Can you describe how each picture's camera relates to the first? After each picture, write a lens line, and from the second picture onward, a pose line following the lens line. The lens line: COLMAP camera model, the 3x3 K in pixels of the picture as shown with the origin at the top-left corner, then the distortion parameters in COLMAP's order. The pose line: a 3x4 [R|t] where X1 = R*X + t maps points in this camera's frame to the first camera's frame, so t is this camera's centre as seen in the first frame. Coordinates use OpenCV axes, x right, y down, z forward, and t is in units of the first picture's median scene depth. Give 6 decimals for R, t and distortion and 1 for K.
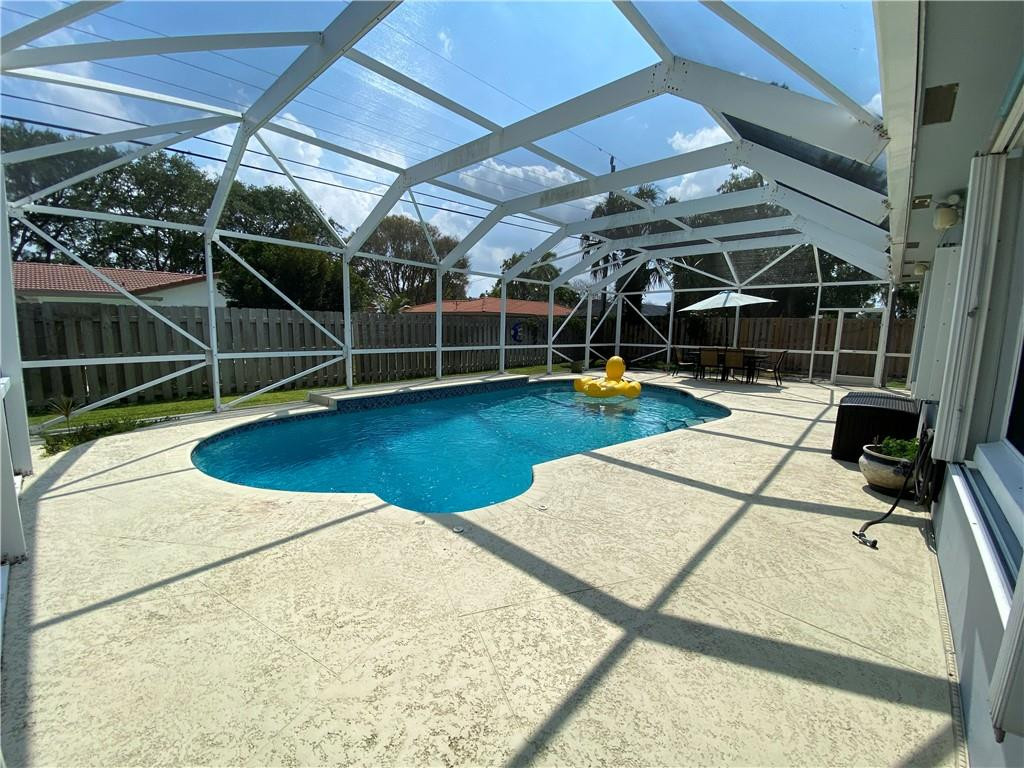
lens RADIAL K [[416.9, 0, 507.9], [0, 416.9, 382.1], [0, 0, 1]] dist [0.015277, -0.013852]
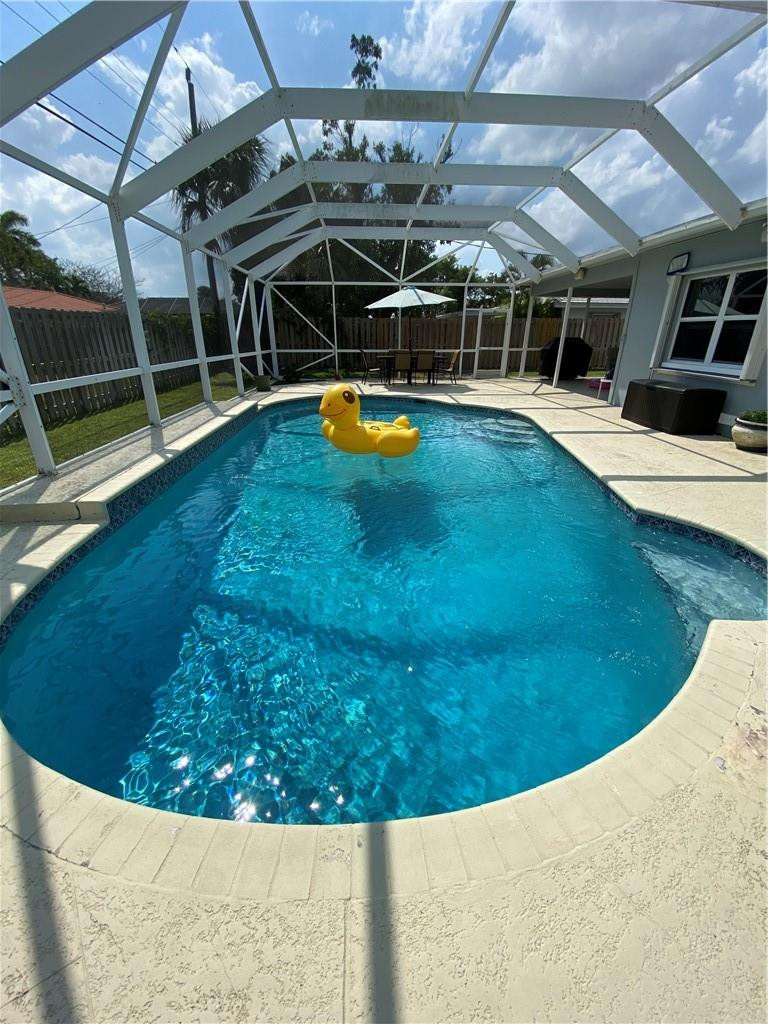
lens RADIAL K [[416.9, 0, 384.0], [0, 416.9, 512.0], [0, 0, 1]] dist [0.015277, -0.013852]
pose [[0.672750, -0.294413, 0.678770, -0.353753], [0.092514, 0.943692, 0.317627, -0.042678], [-0.734063, -0.150888, 0.662106, 0.331936]]
